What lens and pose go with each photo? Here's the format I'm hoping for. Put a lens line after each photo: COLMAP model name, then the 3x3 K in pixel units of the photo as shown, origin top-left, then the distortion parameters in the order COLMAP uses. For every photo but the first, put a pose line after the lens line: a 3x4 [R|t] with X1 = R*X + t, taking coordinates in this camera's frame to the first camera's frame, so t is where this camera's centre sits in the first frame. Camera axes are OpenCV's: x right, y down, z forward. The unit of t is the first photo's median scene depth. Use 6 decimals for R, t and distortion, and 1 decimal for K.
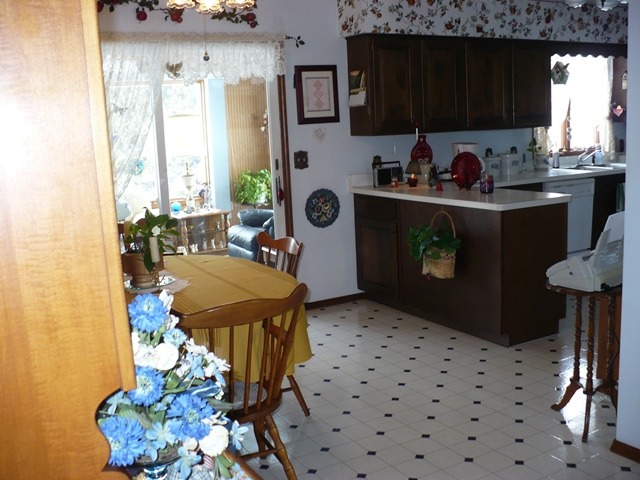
lens RADIAL K [[717.3, 0, 321.4], [0, 717.3, 263.3], [0, 0, 1]] dist [-0.276700, 0.388072]
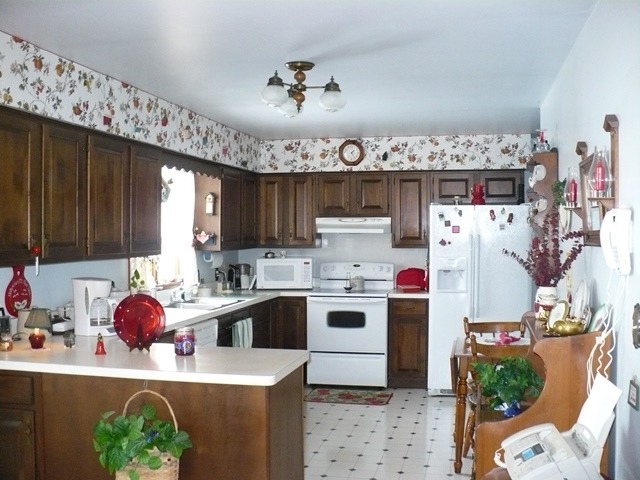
lens RADIAL K [[717.3, 0, 321.4], [0, 717.3, 263.3], [0, 0, 1]] dist [-0.276700, 0.388072]
pose [[0.669428, 0.022668, 0.742531, -0.150195], [0.108463, 0.985841, -0.127881, -0.069461], [-0.734917, 0.166144, 0.657490, 0.359395]]
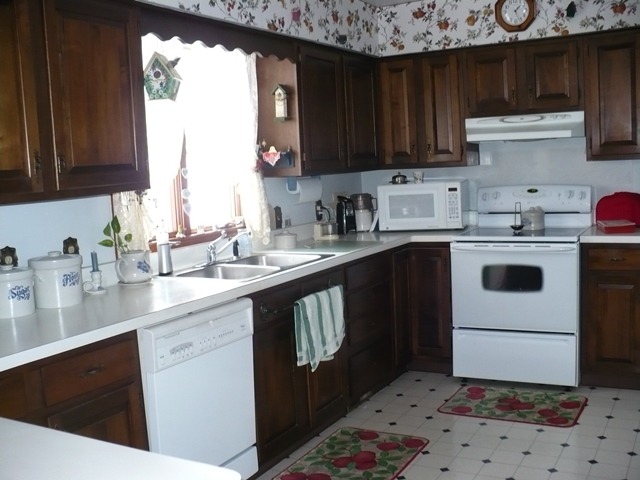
lens RADIAL K [[717.3, 0, 321.4], [0, 717.3, 263.3], [0, 0, 1]] dist [-0.276700, 0.388072]
pose [[0.857553, -0.063941, 0.510406, 0.200110], [0.108403, 0.992425, -0.057805, -0.116863], [-0.502843, 0.104901, 0.857989, 0.584491]]
